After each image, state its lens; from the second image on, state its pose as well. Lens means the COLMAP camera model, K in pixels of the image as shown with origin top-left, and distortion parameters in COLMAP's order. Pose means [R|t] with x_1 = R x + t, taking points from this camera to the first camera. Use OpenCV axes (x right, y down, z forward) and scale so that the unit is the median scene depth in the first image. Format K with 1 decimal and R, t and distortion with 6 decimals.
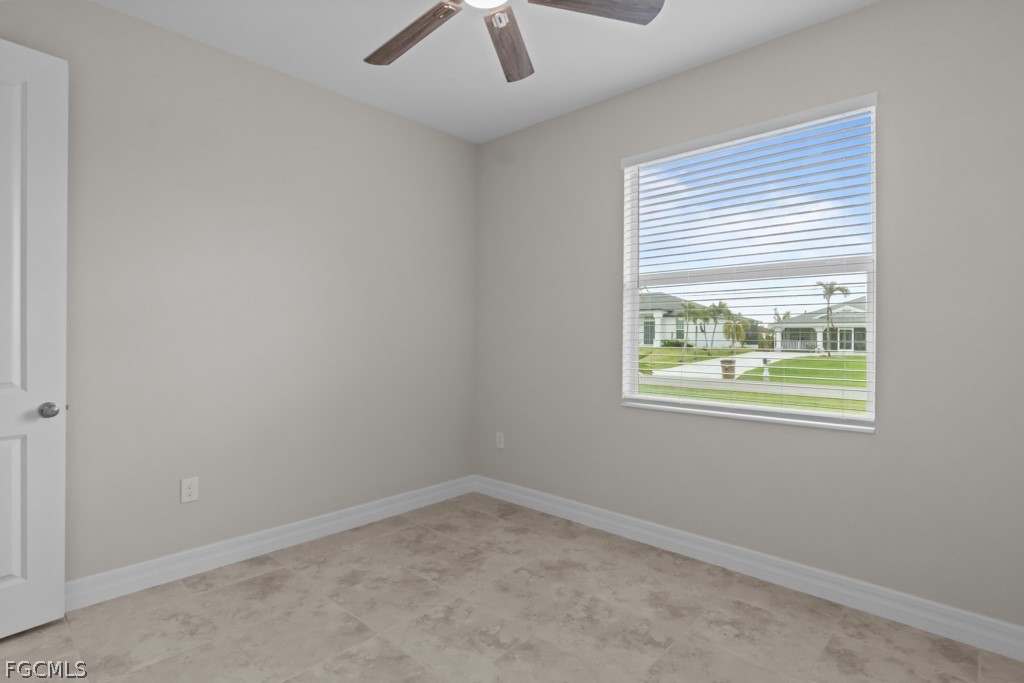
lens RADIAL K [[512.9, 0, 489.6], [0, 512.9, 338.4], [0, 0, 1]] dist [-0.005672, 0.000878]
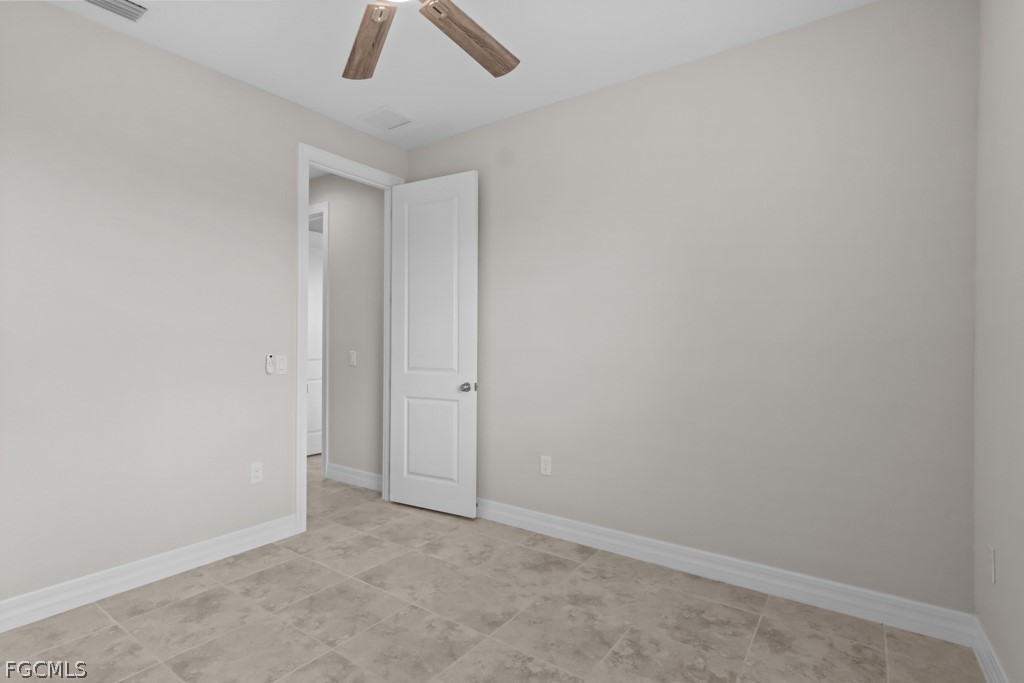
lens RADIAL K [[512.9, 0, 489.6], [0, 512.9, 338.4], [0, 0, 1]] dist [-0.005672, 0.000878]
pose [[0.136892, -0.005622, -0.990570, 0.659833], [-0.009692, 0.999928, -0.007014, -0.005071], [0.990539, 0.010560, 0.136828, 0.711387]]
